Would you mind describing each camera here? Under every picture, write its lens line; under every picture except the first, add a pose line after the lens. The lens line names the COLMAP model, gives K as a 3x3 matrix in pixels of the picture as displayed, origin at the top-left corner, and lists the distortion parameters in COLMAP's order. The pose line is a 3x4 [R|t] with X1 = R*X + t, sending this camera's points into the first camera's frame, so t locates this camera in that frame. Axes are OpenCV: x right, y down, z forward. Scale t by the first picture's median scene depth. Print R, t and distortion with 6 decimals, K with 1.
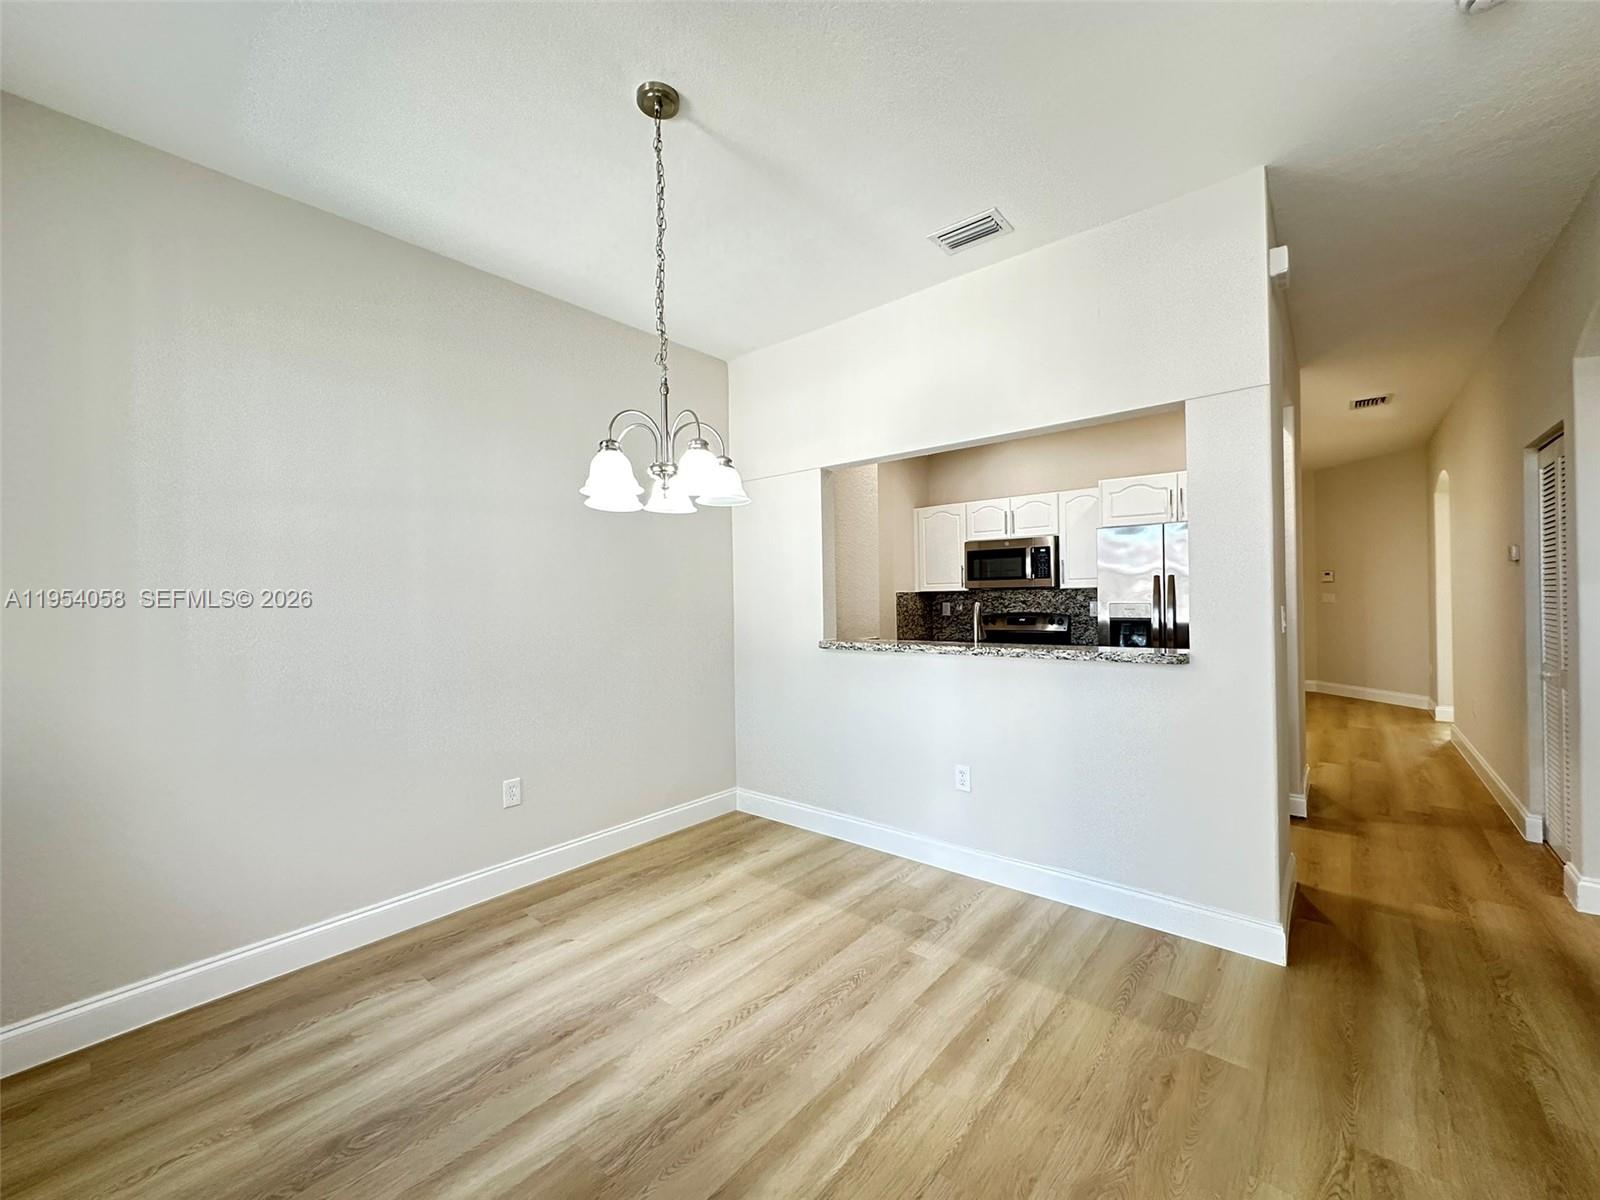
lens RADIAL K [[649.4, 0, 799.2], [0, 649.4, 598.2], [0, 0, 1]] dist [-0.001149, -0.000074]
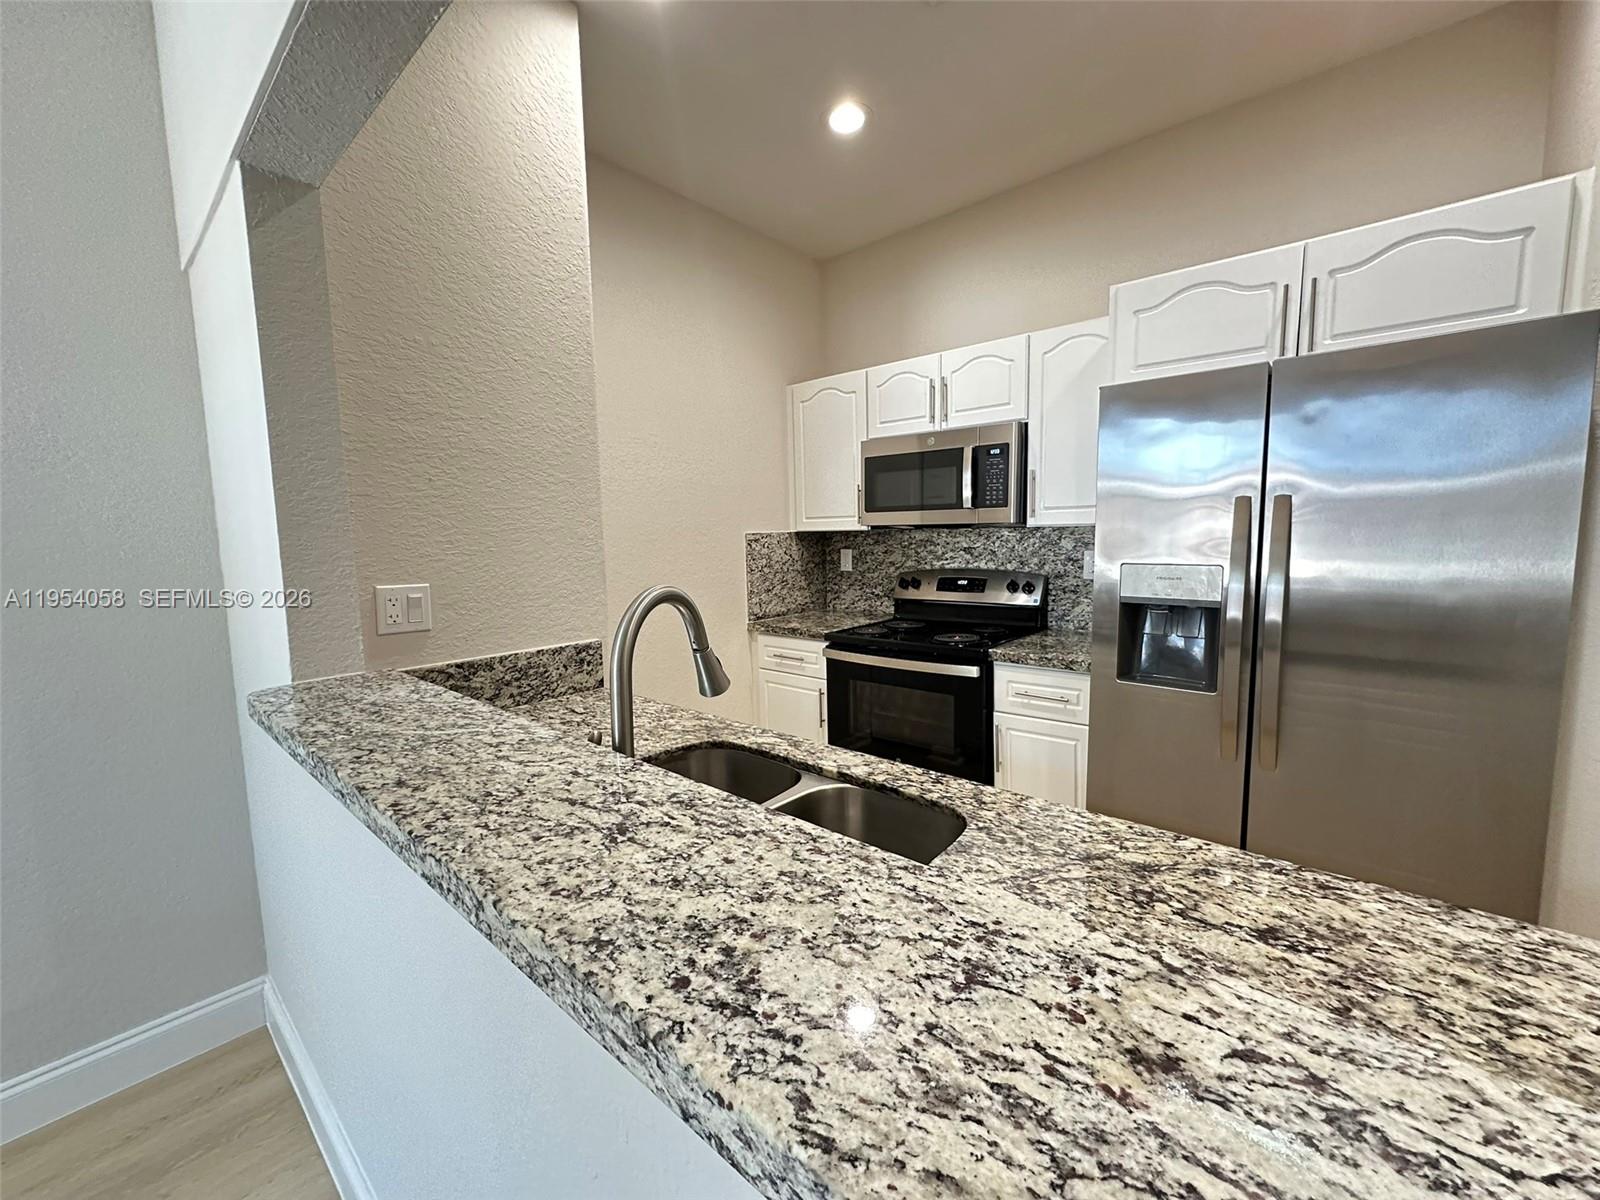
lens RADIAL K [[649.4, 0, 796.1], [0, 649.4, 601.6], [0, 0, 1]] dist [-0.001149, -0.000074]
pose [[0.999803, -0.002659, -0.019678, 0.216821], [0.004829, 0.993805, 0.111029, -0.013198], [0.019261, -0.111102, 0.993622, 0.452303]]
